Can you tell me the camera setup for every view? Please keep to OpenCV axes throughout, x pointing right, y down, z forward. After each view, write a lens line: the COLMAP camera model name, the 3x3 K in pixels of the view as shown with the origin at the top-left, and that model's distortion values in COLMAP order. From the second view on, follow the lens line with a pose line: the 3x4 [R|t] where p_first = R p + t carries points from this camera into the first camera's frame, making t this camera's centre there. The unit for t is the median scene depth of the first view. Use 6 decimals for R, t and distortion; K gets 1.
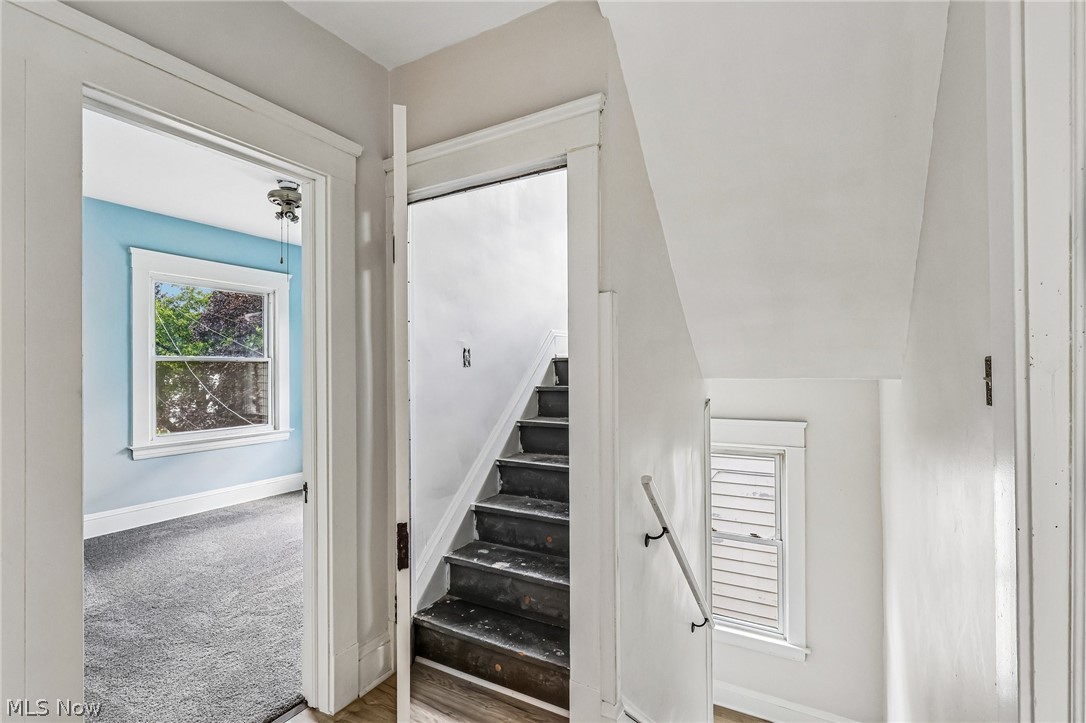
lens RADIAL K [[509.9, 0, 544.9], [0, 509.9, 361.9], [0, 0, 1]] dist [-0.004361, 0.001707]
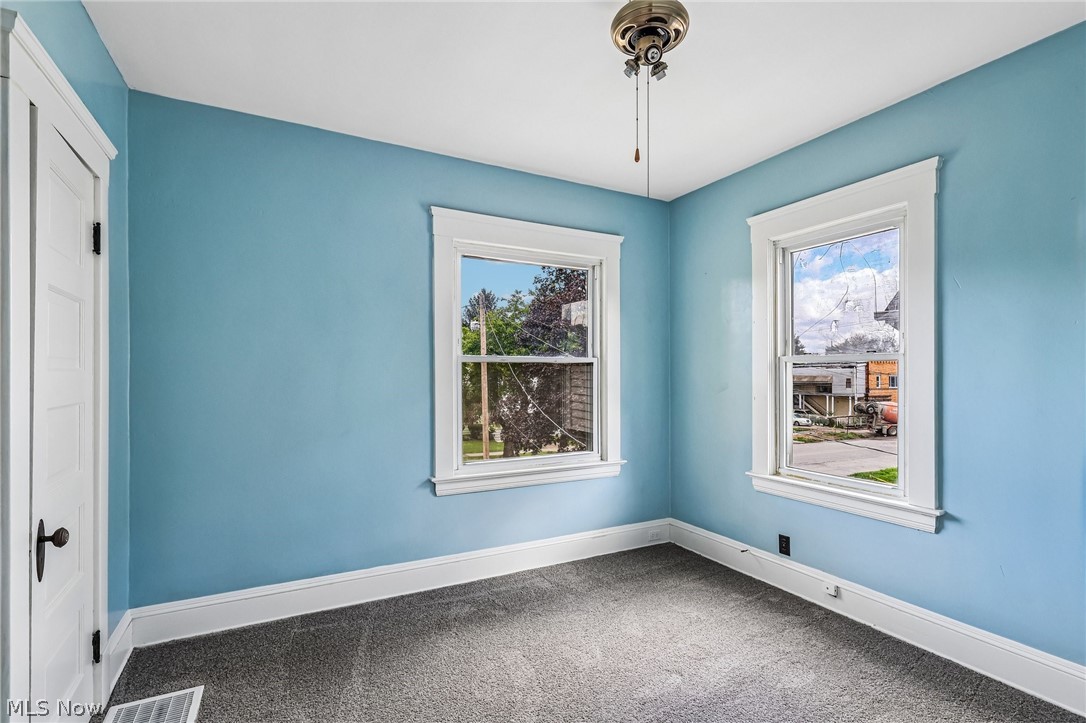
lens RADIAL K [[509.9, 0, 543.0], [0, 509.9, 368.7], [0, 0, 1]] dist [-0.004361, 0.001707]
pose [[0.847956, -0.001101, -0.530065, -0.064319], [0.002972, 0.999992, 0.002678, 0.003139], [0.530058, -0.003847, 0.847953, 0.101037]]
